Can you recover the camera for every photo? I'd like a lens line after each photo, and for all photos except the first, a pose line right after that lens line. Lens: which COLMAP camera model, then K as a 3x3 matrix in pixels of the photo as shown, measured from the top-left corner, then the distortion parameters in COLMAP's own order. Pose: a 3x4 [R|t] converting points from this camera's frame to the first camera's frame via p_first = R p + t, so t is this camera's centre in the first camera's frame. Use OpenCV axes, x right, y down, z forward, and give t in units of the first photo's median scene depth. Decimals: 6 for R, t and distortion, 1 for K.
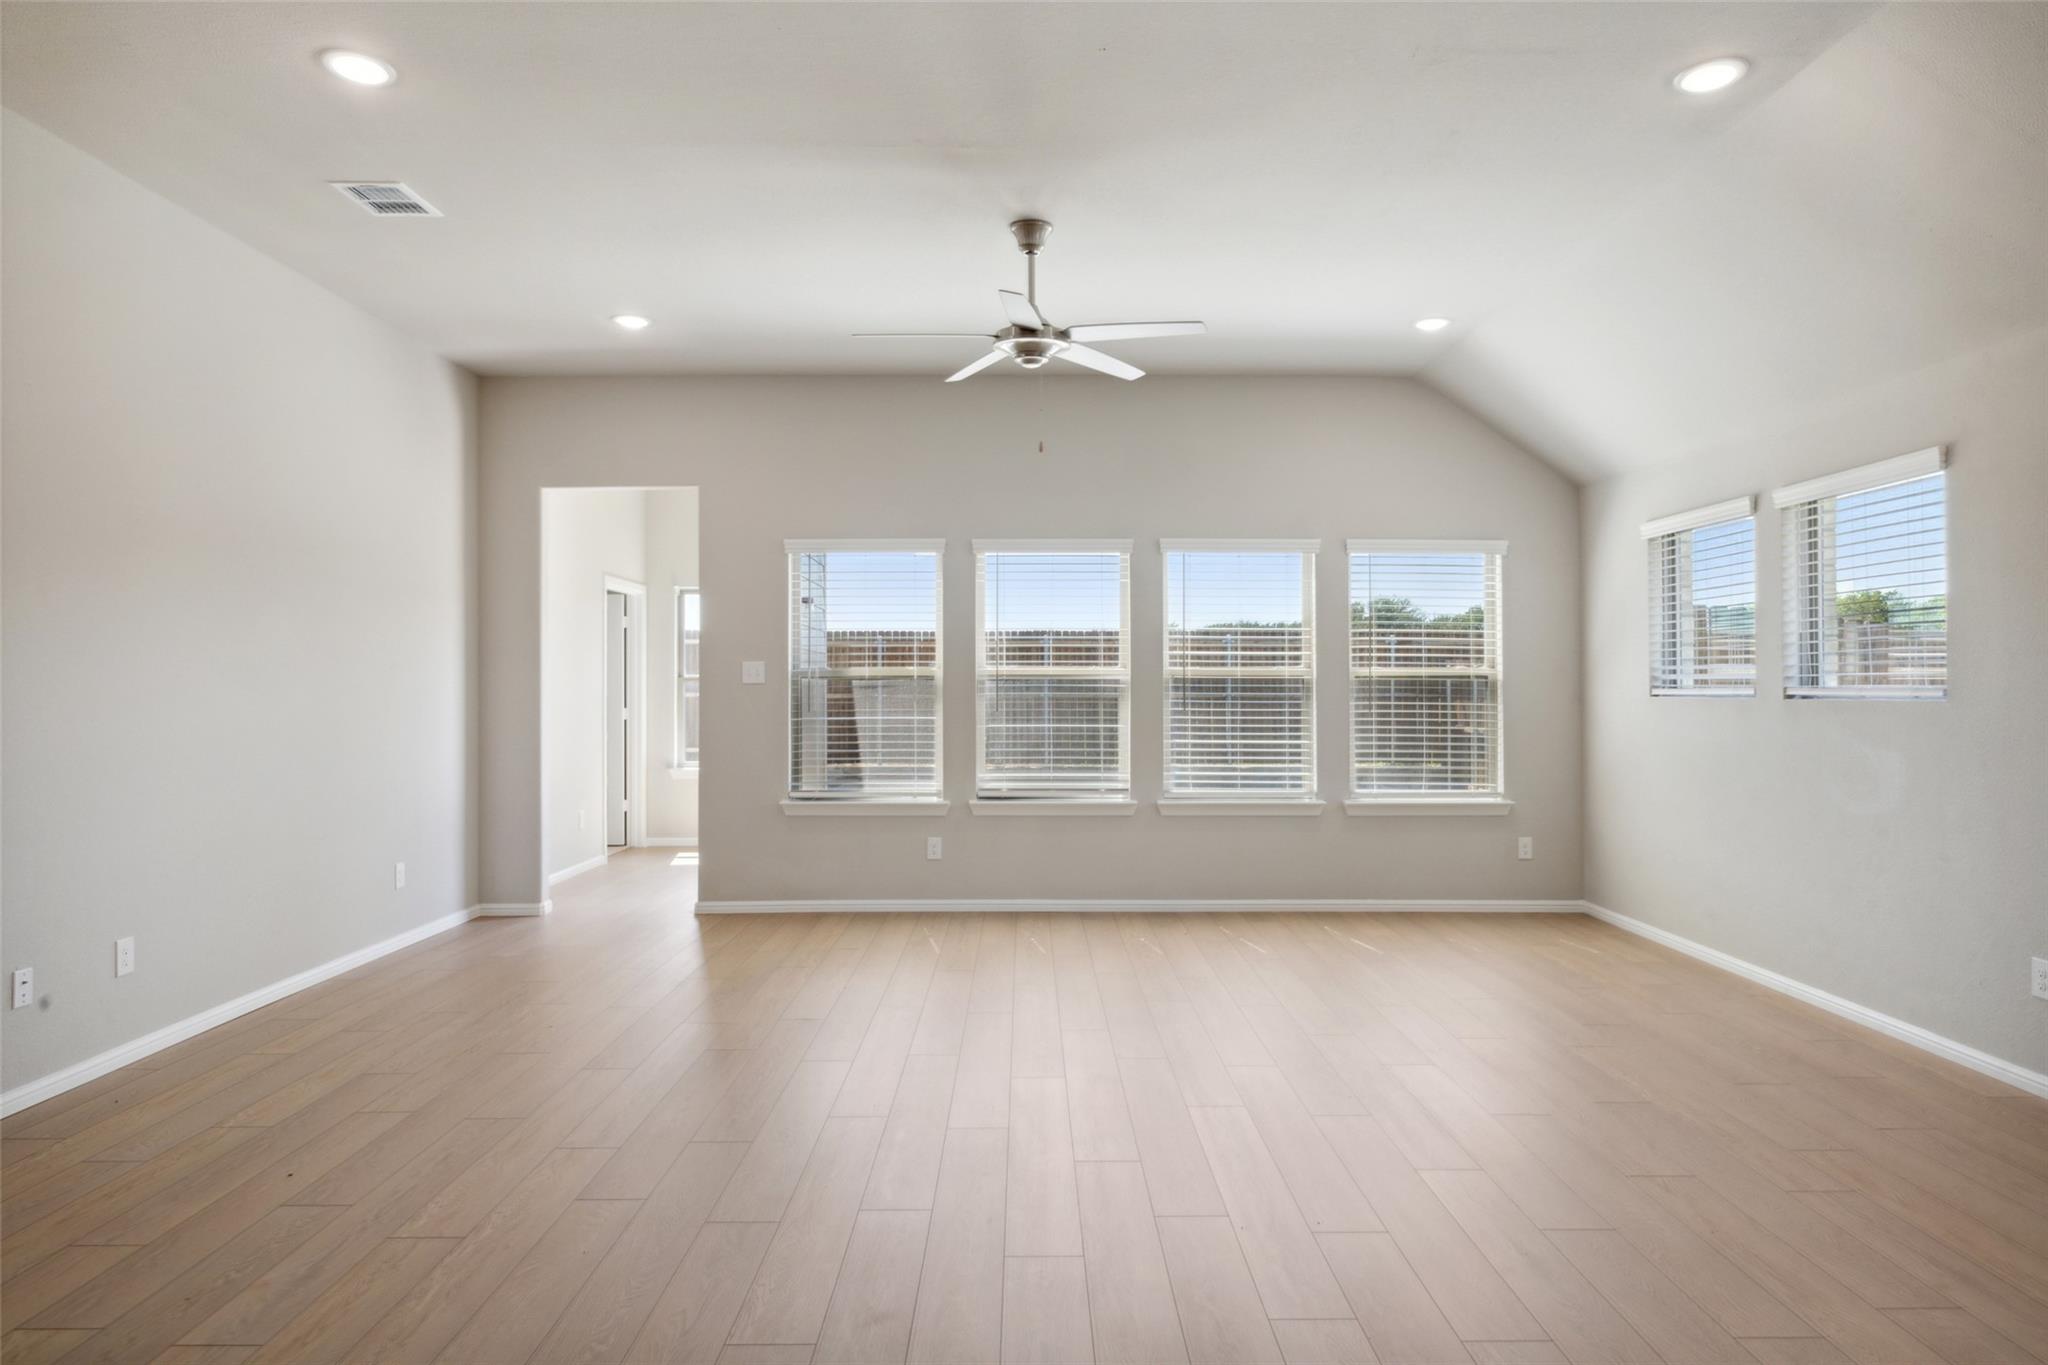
lens RADIAL K [[1190.8, 0, 1024.0], [0, 1190.8, 682.5], [0, 0, 1]] dist [-0.015316, -0.000765]
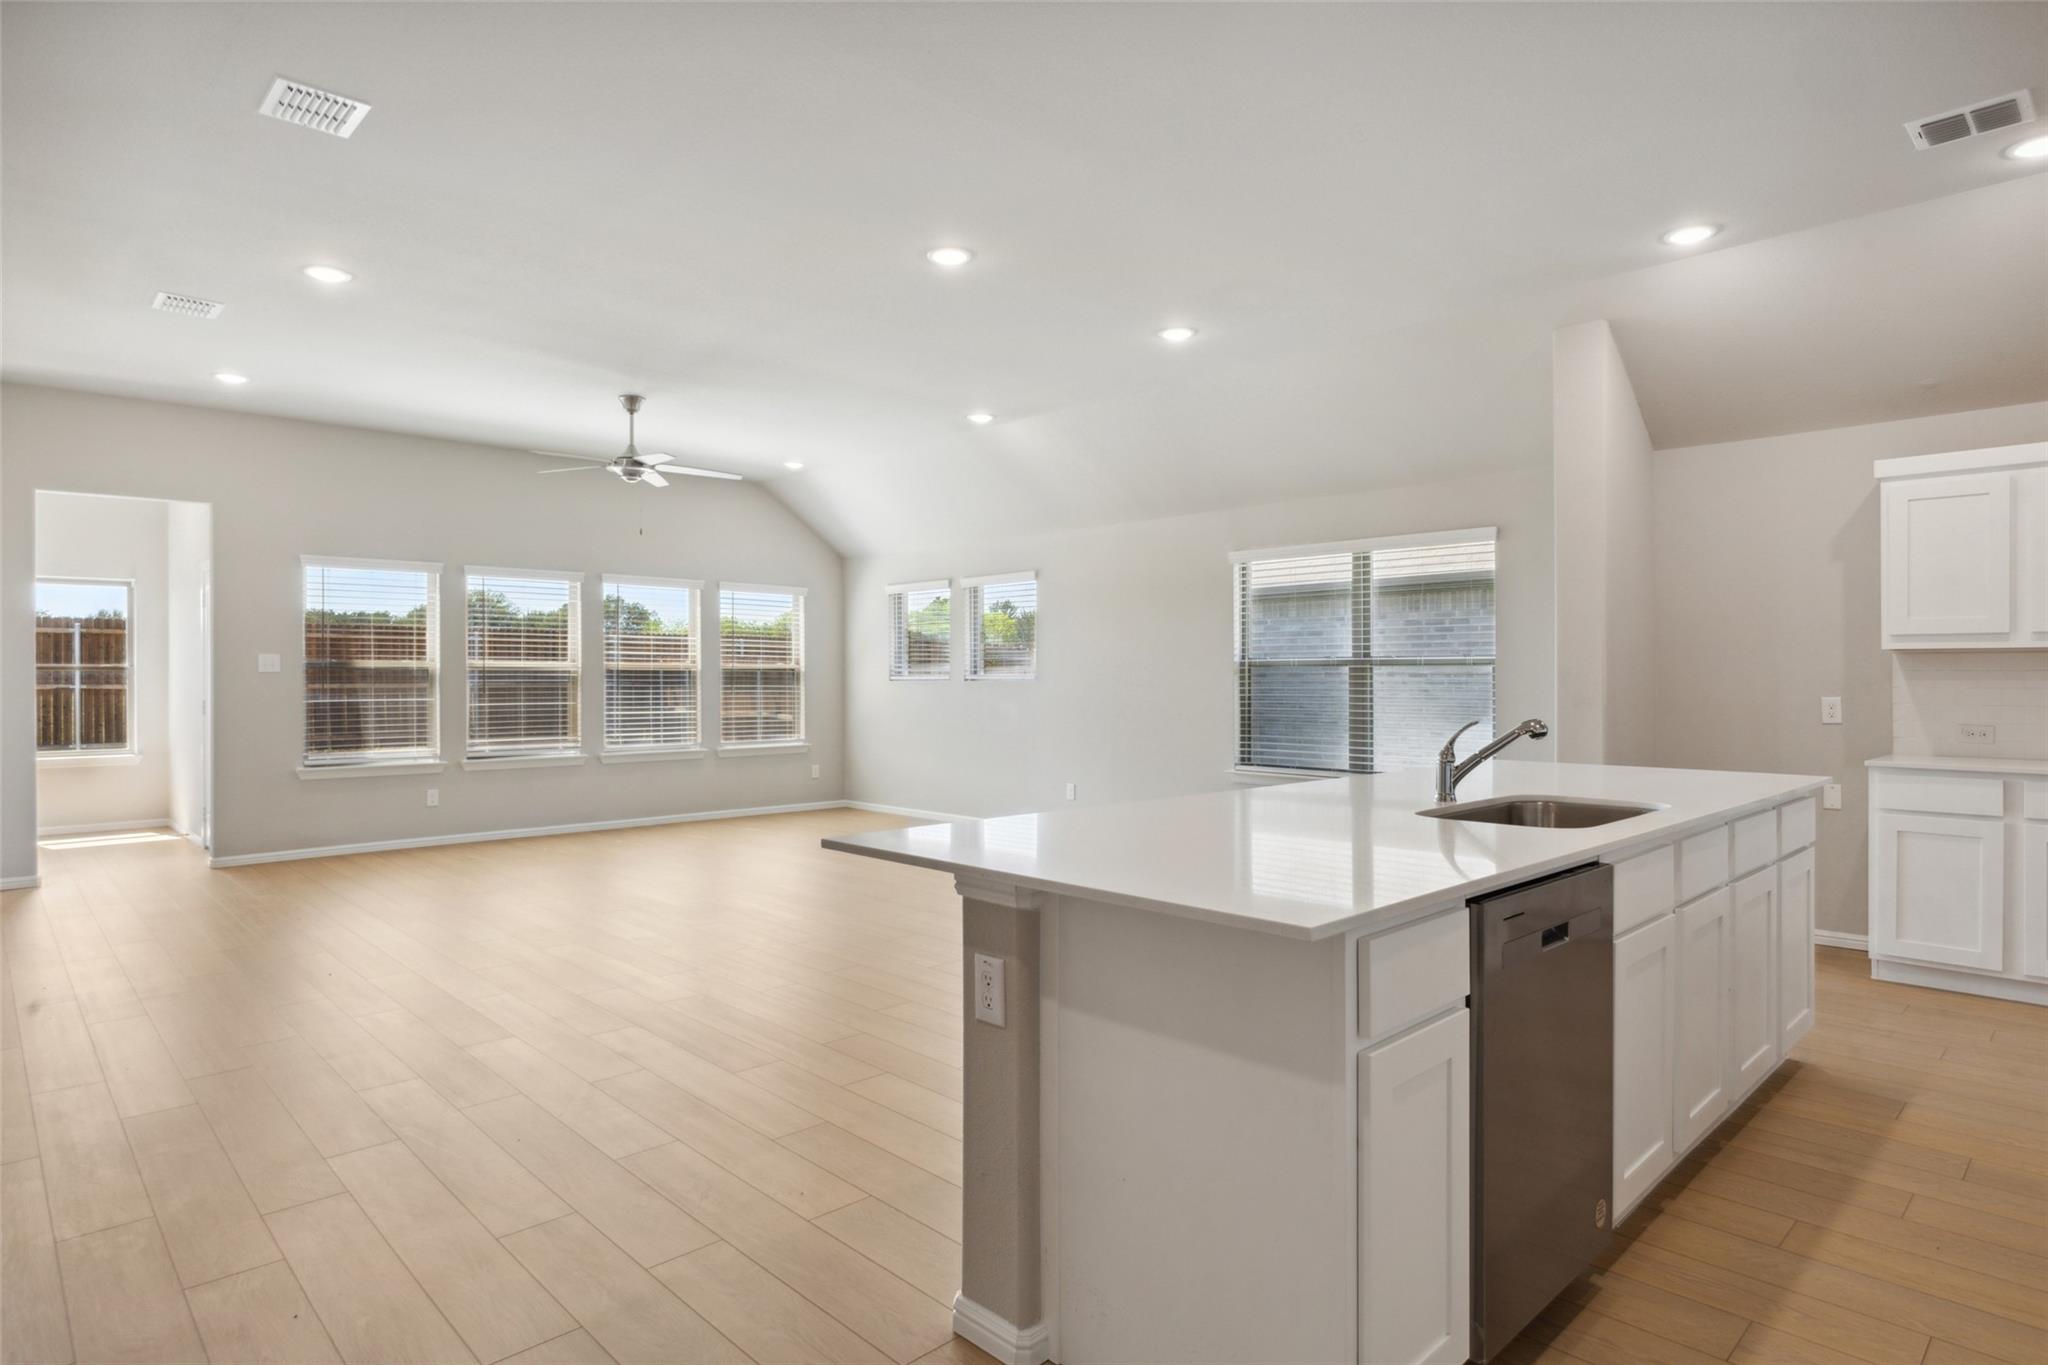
lens RADIAL K [[1085.1, 0, 1024.0], [0, 1085.1, 682.5], [0, 0, 1]] dist [-0.001687, 0.000091]
pose [[0.726088, -0.003665, 0.687592, -0.422085], [-0.000593, 0.999982, 0.005956, 0.004148], [-0.687602, -0.004732, 0.726072, -0.319340]]
